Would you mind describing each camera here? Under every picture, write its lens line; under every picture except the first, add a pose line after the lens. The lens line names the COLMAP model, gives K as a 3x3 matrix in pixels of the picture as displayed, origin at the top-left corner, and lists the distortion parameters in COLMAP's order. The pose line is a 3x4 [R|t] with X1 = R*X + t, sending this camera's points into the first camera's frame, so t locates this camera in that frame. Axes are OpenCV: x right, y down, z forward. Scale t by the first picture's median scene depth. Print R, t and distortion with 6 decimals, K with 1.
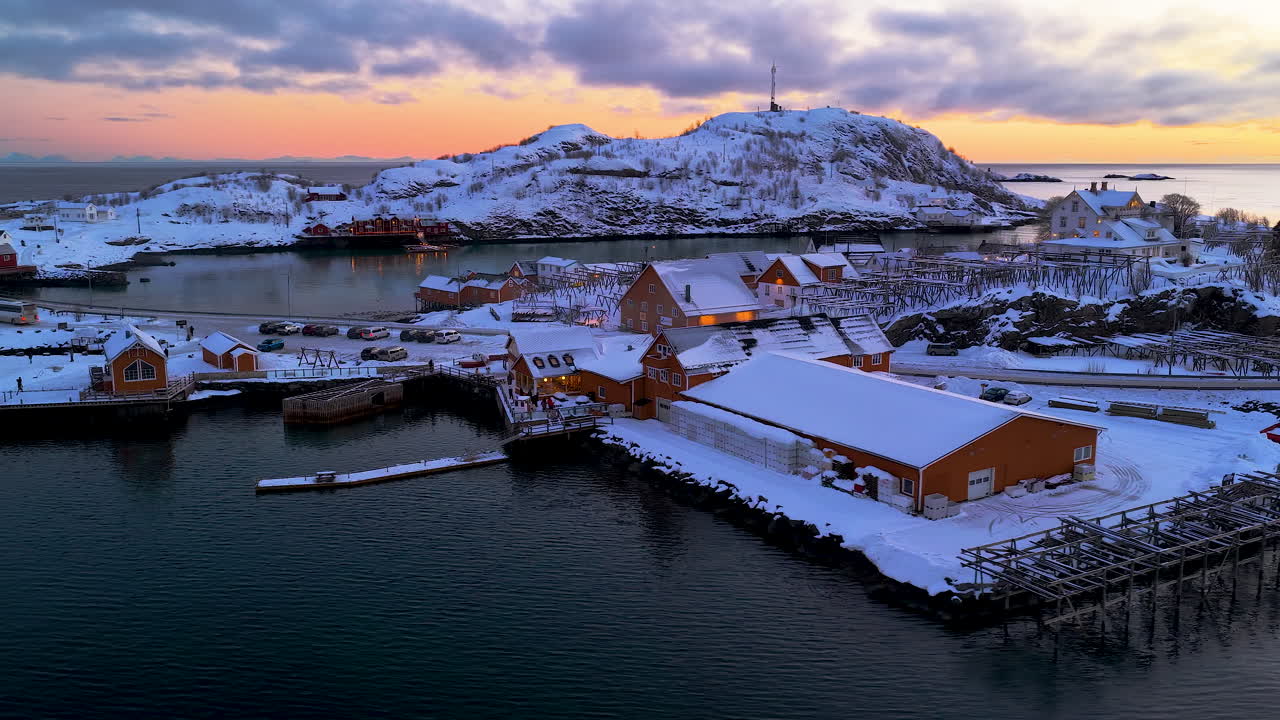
lens RADIAL K [[1074.9, 0, 639.4], [0, 1074.9, 360.7], [0, 0, 1]] dist [0.003427, 0.002665]
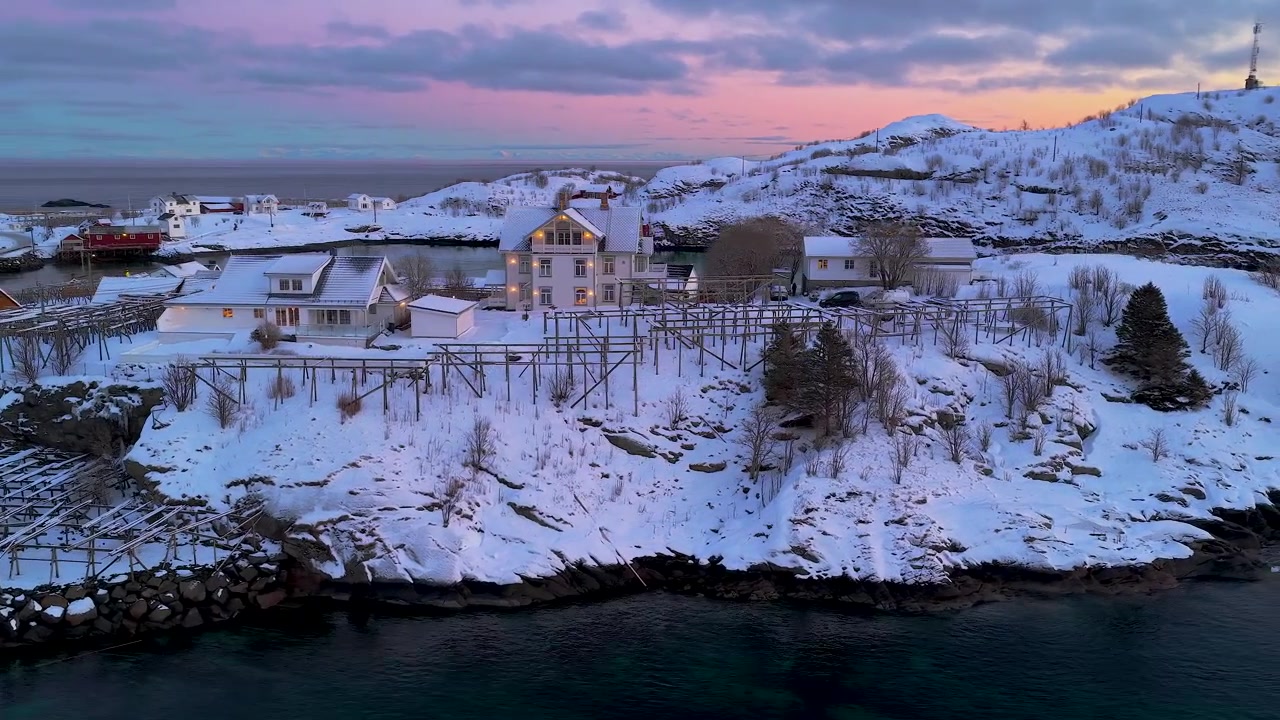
lens RADIAL K [[1074.9, 0, 639.9], [0, 1074.9, 359.2], [0, 0, 1]] dist [0.003427, 0.002665]
pose [[0.742926, 0.124845, -0.657628, 0.390013], [-0.126169, 0.990961, 0.045592, -0.050657], [0.657375, 0.049100, 0.751962, 0.280703]]
